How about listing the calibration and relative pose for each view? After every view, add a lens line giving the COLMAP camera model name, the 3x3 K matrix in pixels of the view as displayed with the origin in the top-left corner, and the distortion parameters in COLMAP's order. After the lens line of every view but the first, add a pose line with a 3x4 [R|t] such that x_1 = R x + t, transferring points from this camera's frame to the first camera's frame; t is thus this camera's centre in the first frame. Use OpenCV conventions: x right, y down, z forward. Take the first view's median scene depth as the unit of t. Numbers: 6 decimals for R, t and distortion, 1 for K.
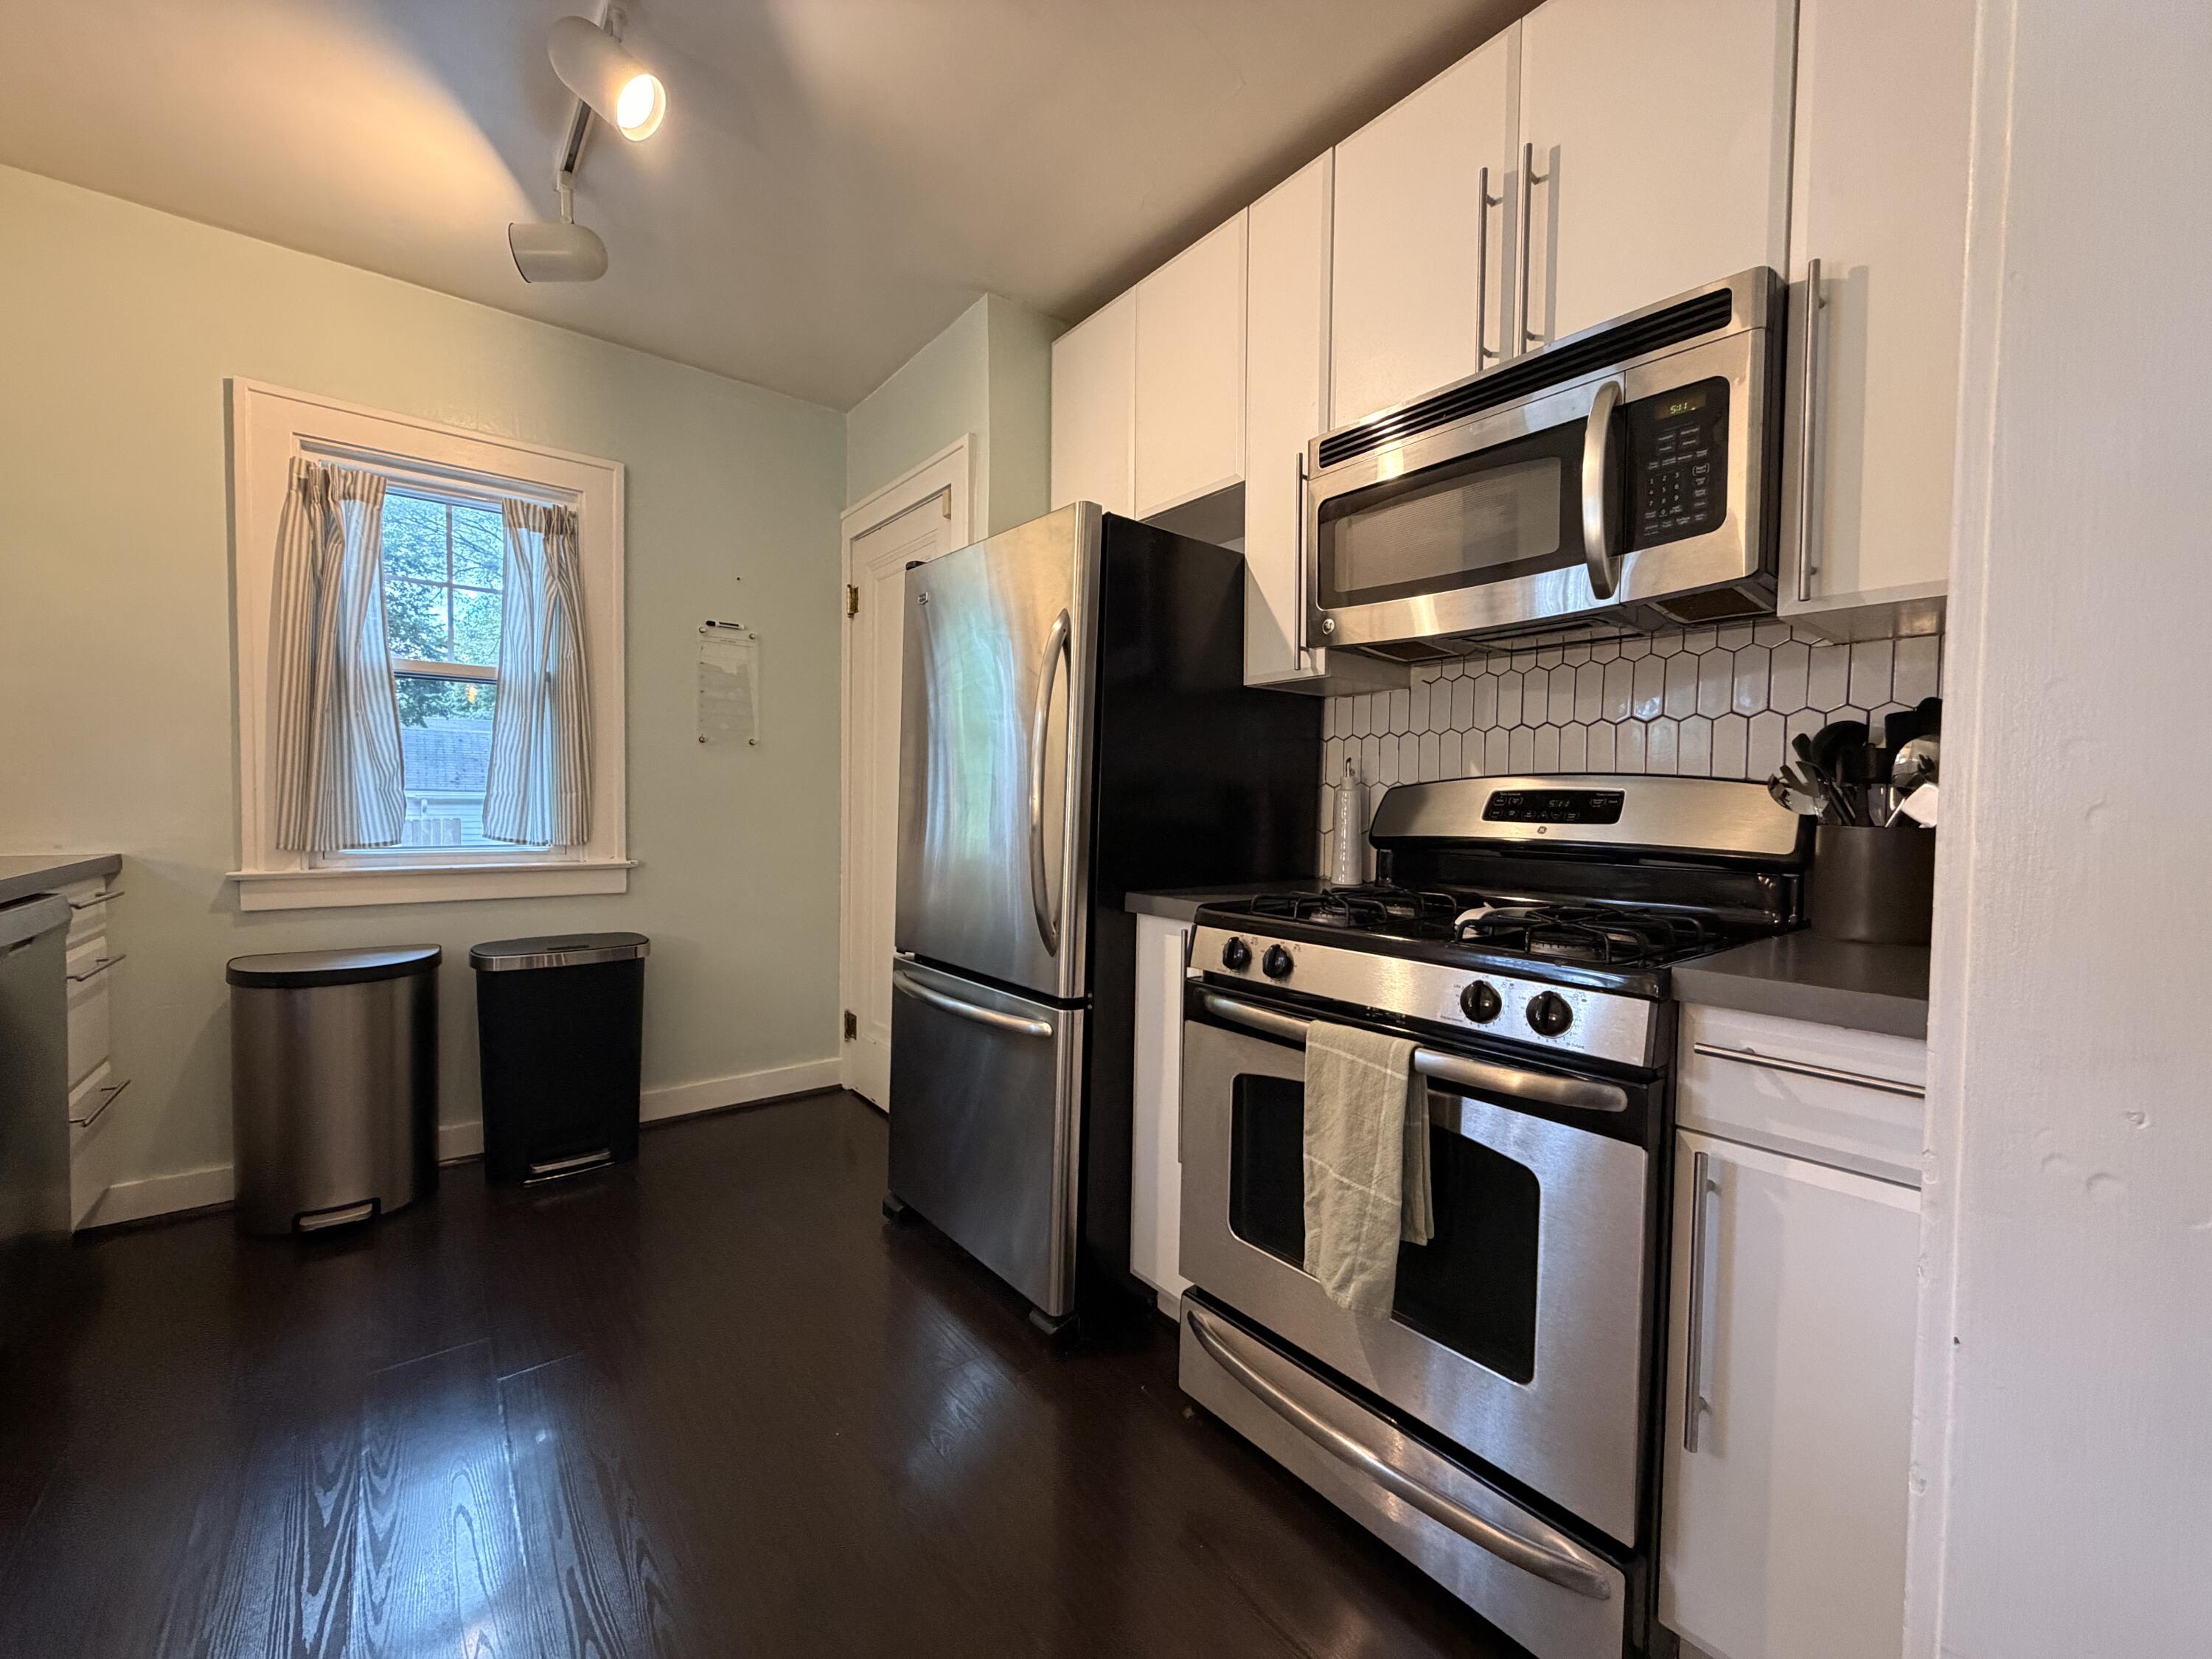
lens RADIAL K [[890.6, 0, 1103.6], [0, 890.6, 826.9], [0, 0, 1]] dist [-0.000696, -0.000033]
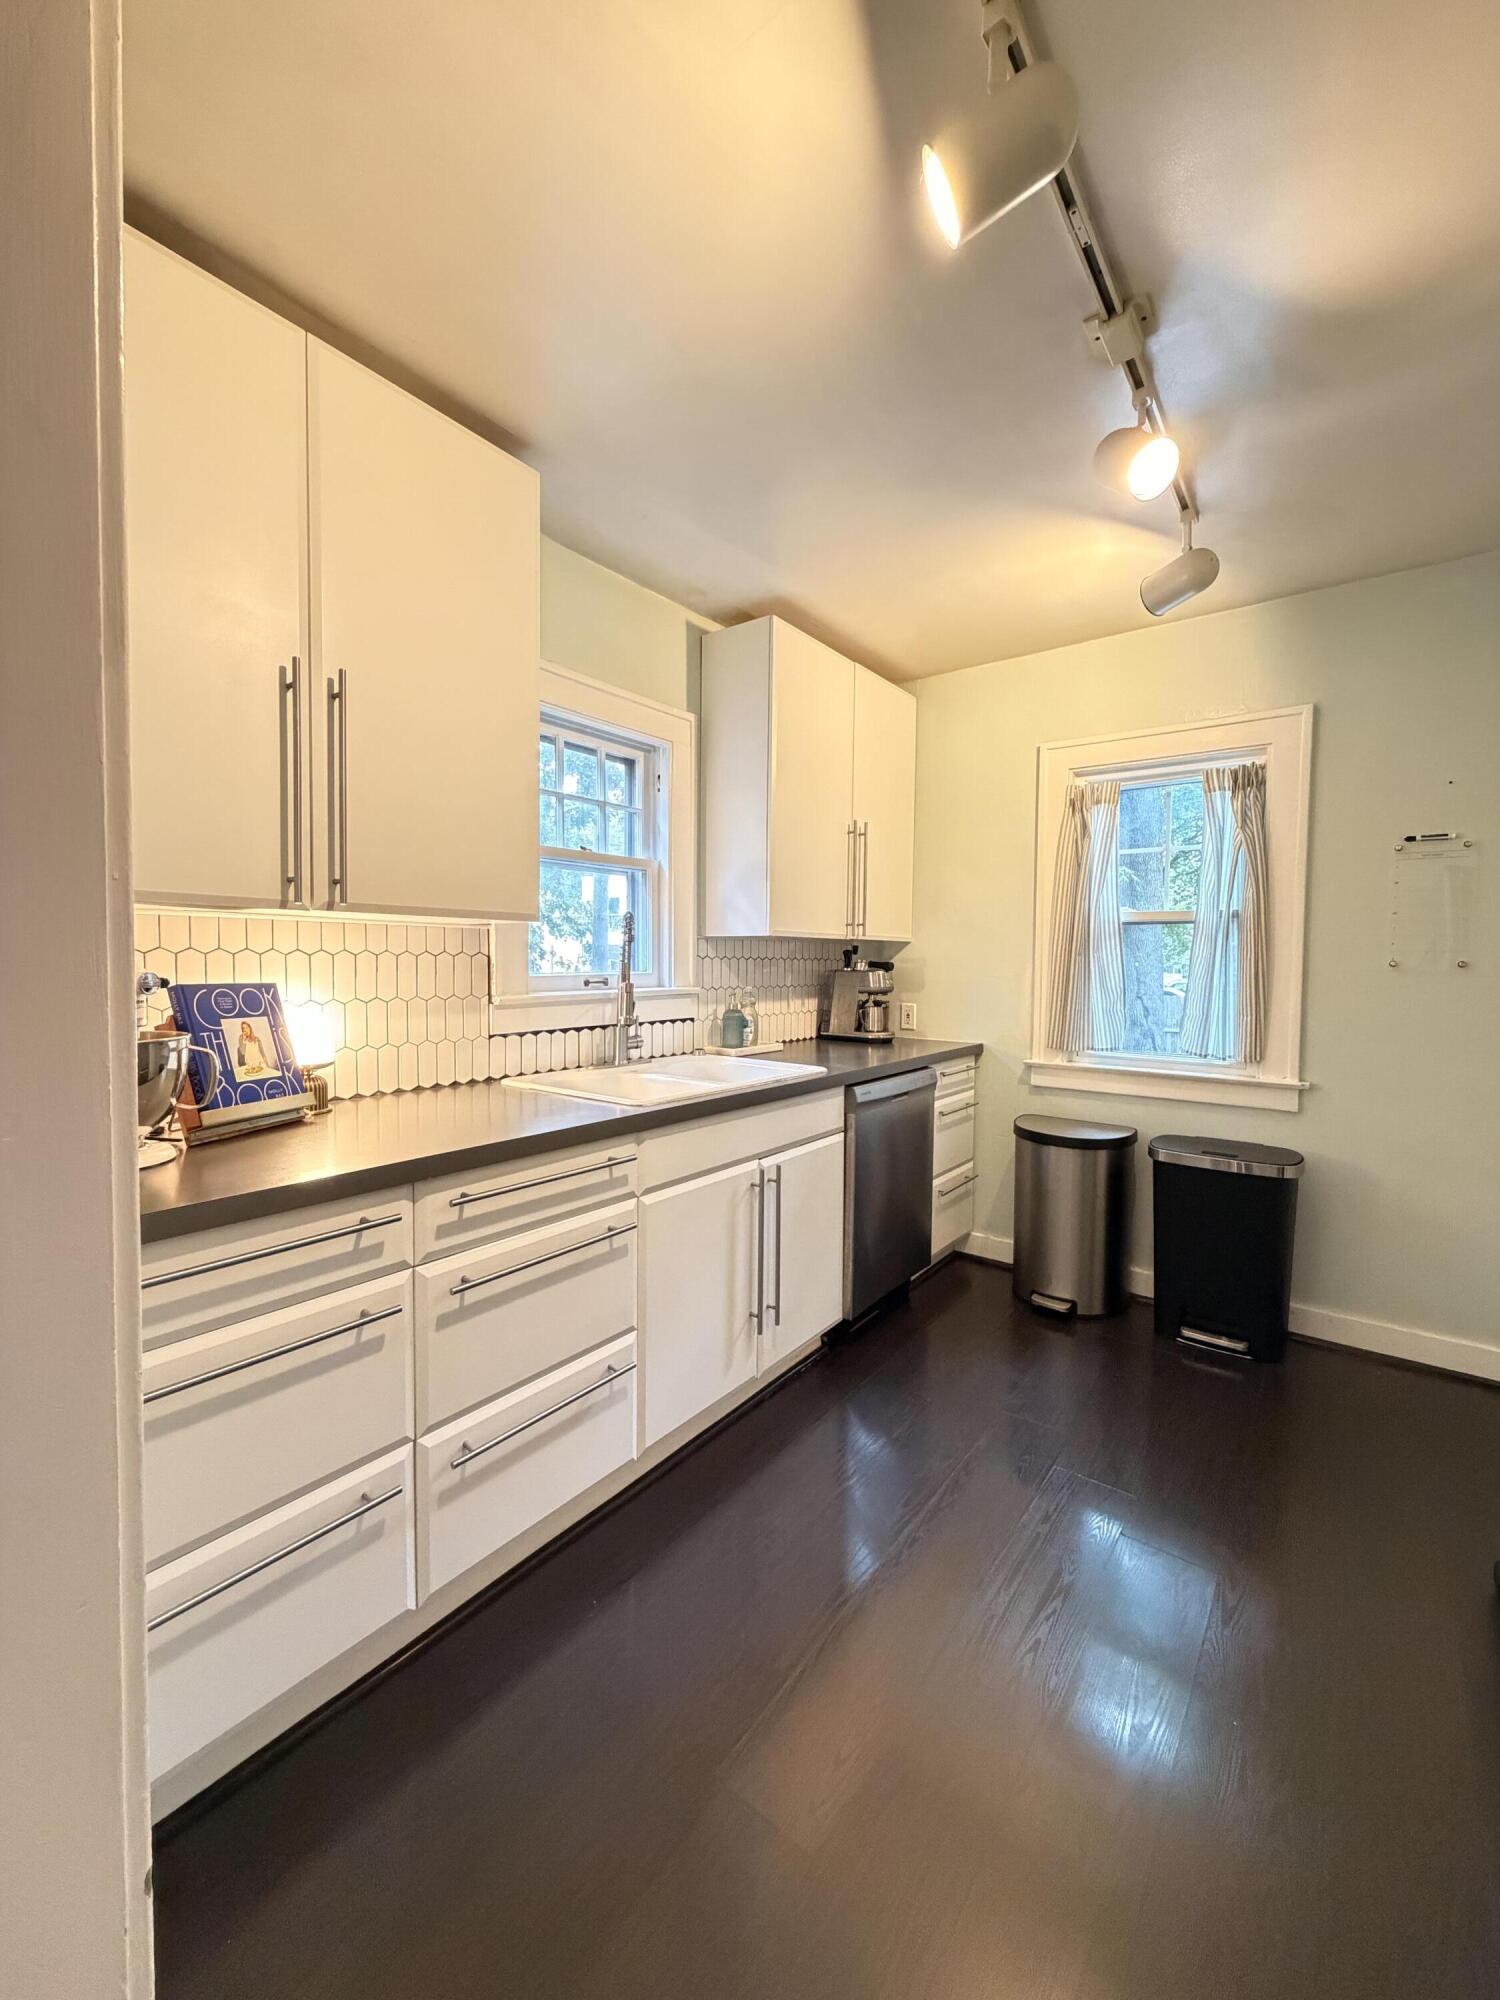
lens RADIAL K [[805.3, 0, 749.6], [0, 805.3, 993.5], [0, 0, 1]] dist [-0.000696, -0.000033]
pose [[0.250785, 0.033347, -0.967468, 0.259849], [-0.030242, 0.999189, 0.026601, -0.085284], [0.967570, 0.022587, 0.251590, 0.151820]]
